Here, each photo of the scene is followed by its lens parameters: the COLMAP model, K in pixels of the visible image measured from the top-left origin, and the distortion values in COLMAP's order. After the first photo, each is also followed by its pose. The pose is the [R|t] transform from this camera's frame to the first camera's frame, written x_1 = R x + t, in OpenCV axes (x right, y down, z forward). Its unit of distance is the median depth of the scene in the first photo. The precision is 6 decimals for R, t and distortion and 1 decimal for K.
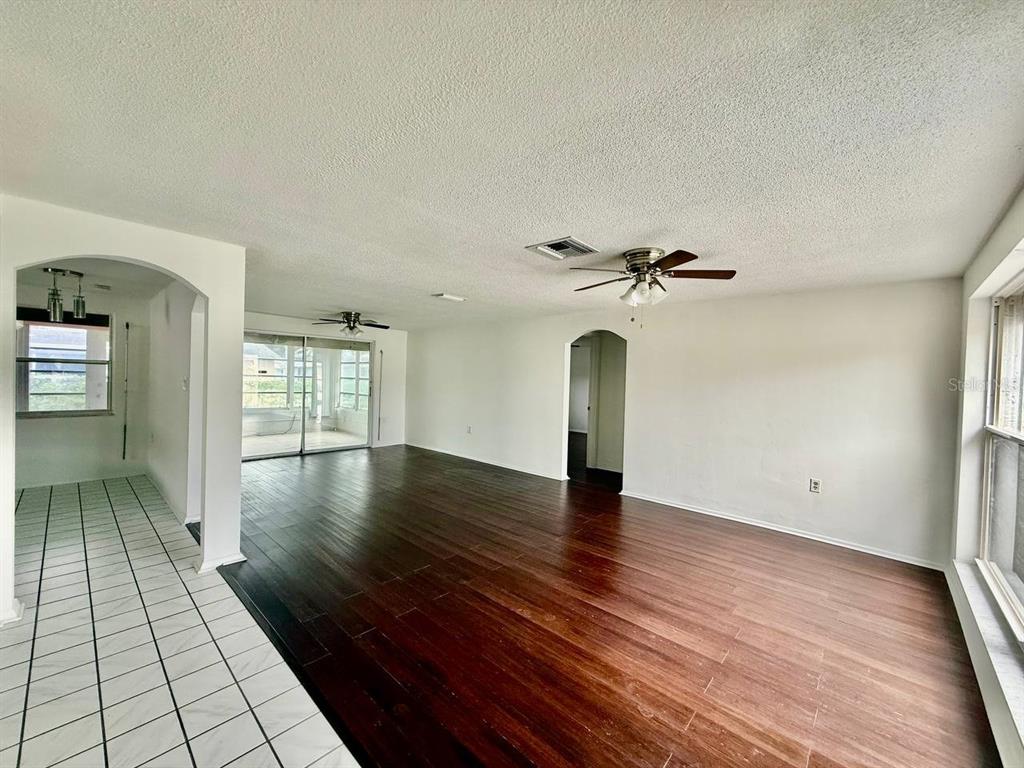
lens RADIAL K [[408.7, 0, 511.2], [0, 408.7, 383.8], [0, 0, 1]] dist [-0.003077, 0.000091]
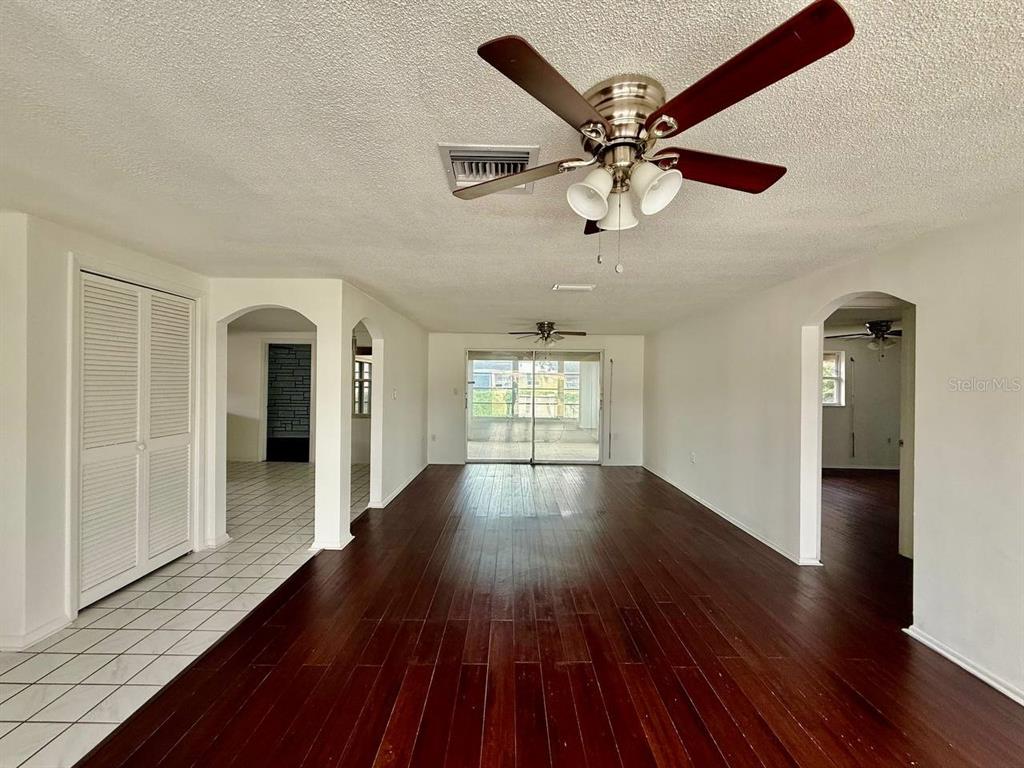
lens RADIAL K [[408.7, 0, 511.4], [0, 408.7, 382.0], [0, 0, 1]] dist [-0.003077, 0.000091]
pose [[0.675679, -0.022325, -0.736858, 0.228751], [-0.003077, 0.999447, -0.033103, -0.000921], [0.737190, 0.024634, 0.675236, 0.248360]]
